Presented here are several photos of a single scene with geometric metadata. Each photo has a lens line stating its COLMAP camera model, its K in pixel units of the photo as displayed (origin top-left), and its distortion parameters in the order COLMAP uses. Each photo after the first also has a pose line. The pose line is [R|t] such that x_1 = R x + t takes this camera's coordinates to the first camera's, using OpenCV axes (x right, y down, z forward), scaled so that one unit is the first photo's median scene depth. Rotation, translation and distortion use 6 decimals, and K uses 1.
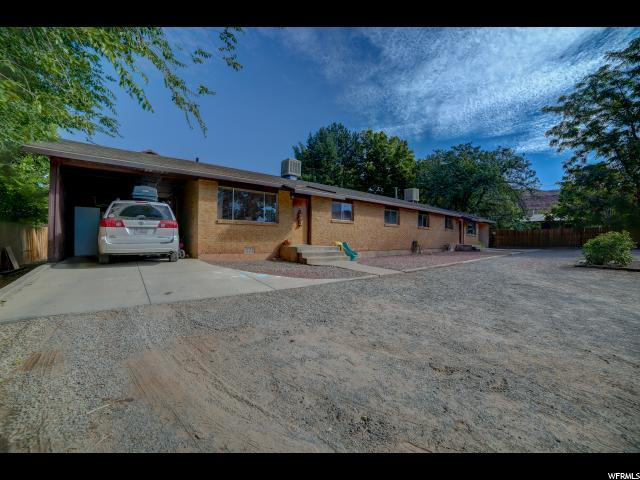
lens RADIAL K [[260.7, 0, 316.7], [0, 260.7, 239.1], [0, 0, 1]] dist [-0.098735, 0.033792]
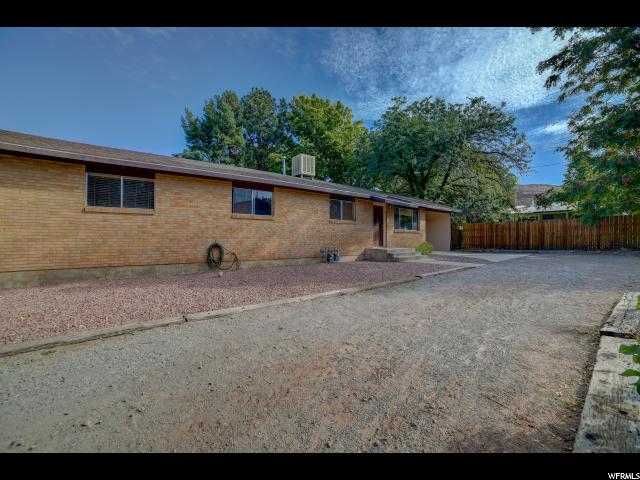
lens RADIAL K [[260.7, 0, 316.7], [0, 260.7, 239.1], [0, 0, 1]] dist [-0.098735, 0.033792]
pose [[0.999506, -0.011923, -0.029077, 0.371122], [0.012034, 0.999921, 0.003618, -0.001570], [0.029032, -0.003966, 0.999571, 0.345587]]
